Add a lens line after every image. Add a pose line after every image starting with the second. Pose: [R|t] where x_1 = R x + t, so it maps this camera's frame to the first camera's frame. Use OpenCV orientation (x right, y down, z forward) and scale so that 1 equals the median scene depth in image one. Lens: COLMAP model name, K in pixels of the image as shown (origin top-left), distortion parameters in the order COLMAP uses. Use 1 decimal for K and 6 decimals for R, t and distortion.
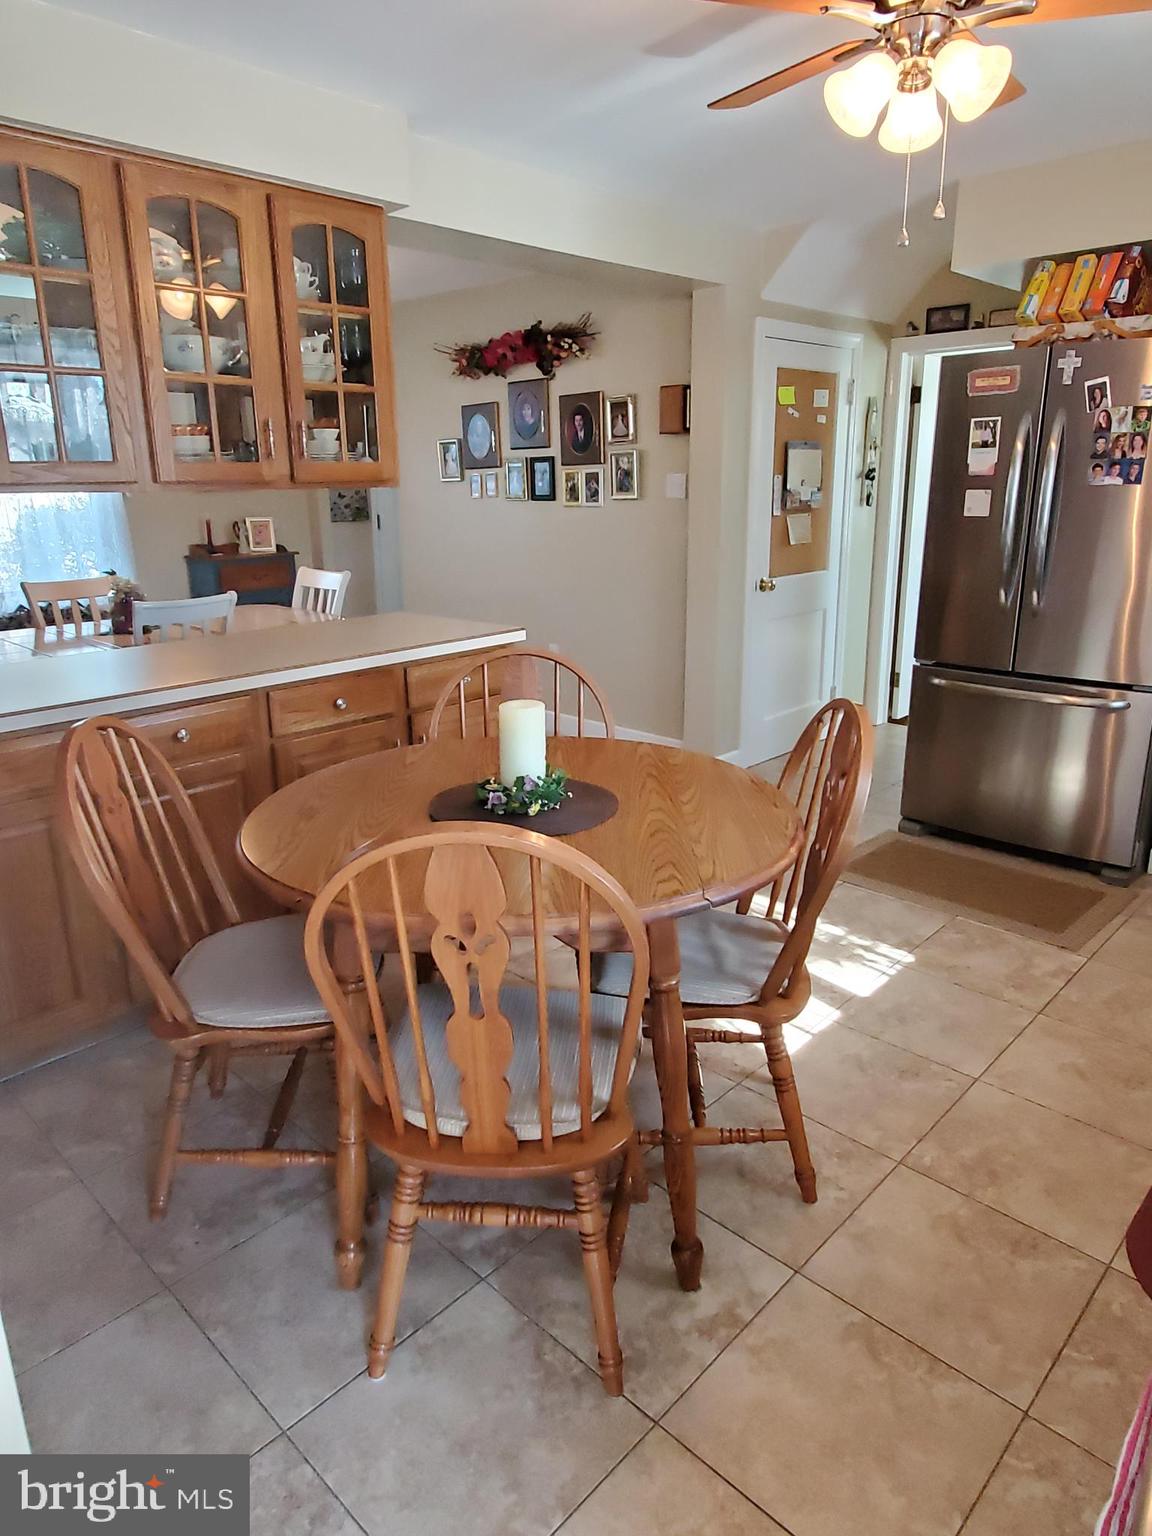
lens RADIAL K [[985.4, 0, 546.9], [0, 985.4, 757.5], [0, 0, 1]] dist [0.012385, -0.015454]
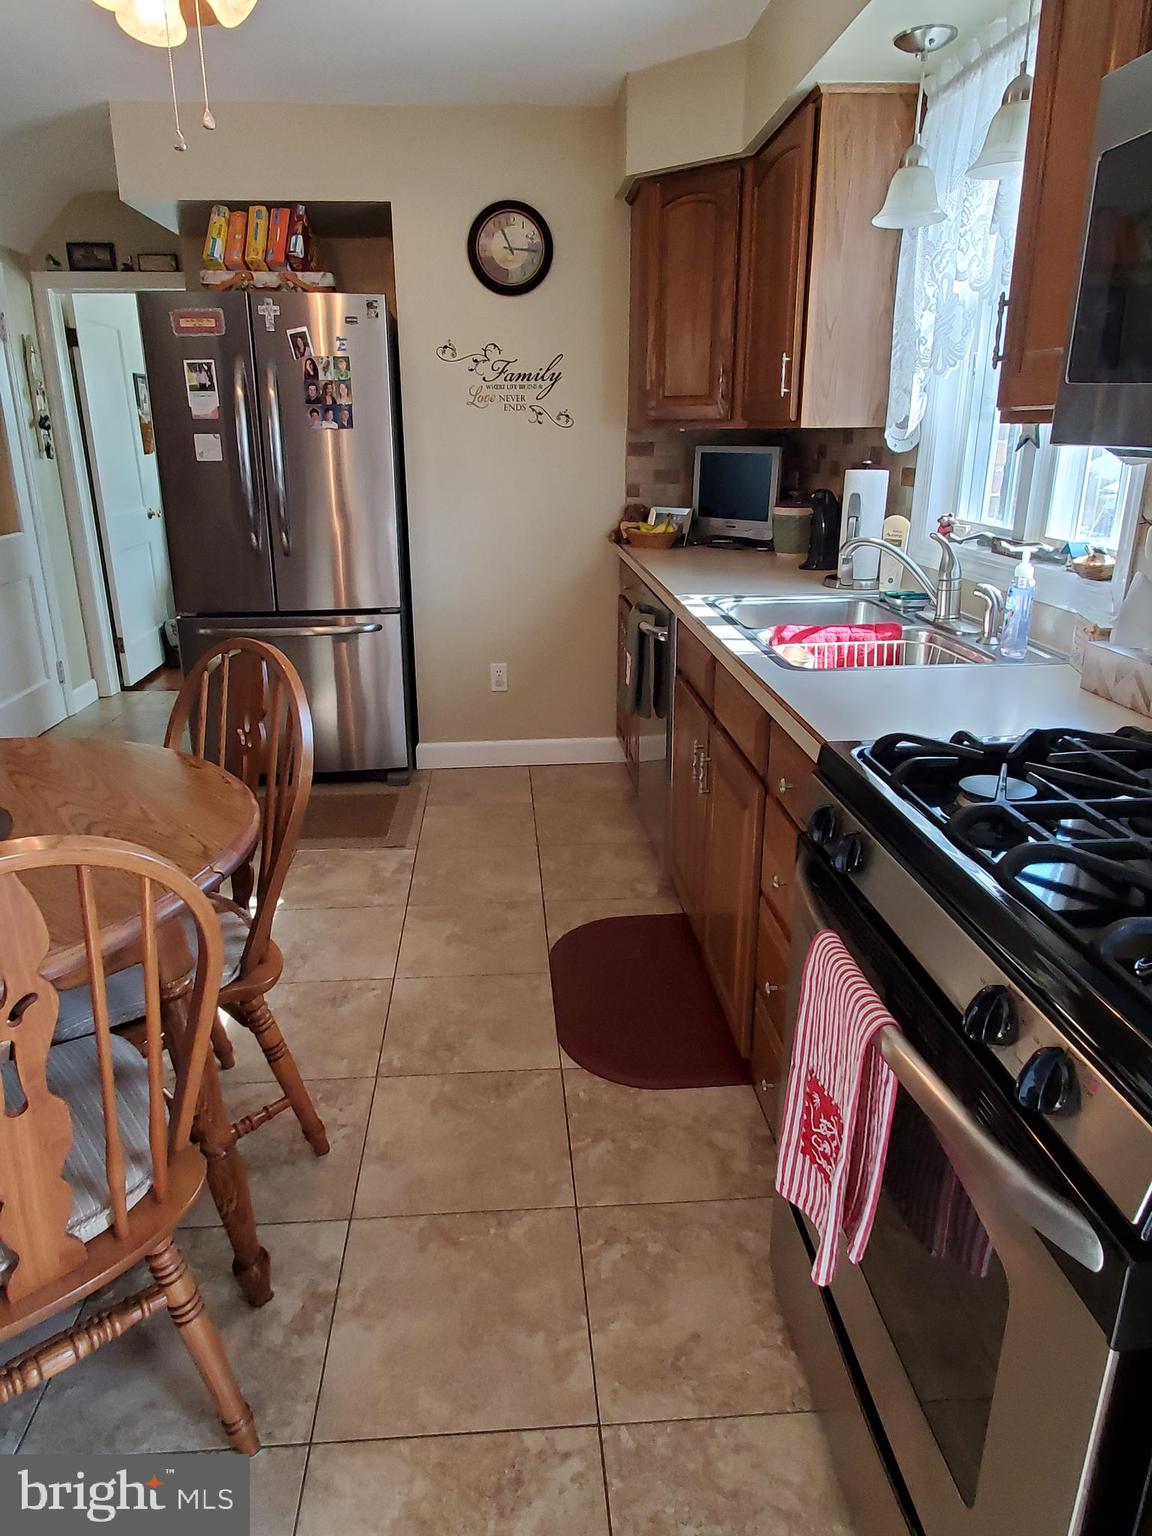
lens RADIAL K [[985.4, 0, 564.1], [0, 985.4, 758.8], [0, 0, 1]] dist [0.012385, -0.015454]
pose [[0.654947, -0.225342, 0.721294, -0.130105], [0.203249, 0.971860, 0.119068, 0.002040], [-0.727828, 0.068619, 0.682317, 0.090216]]
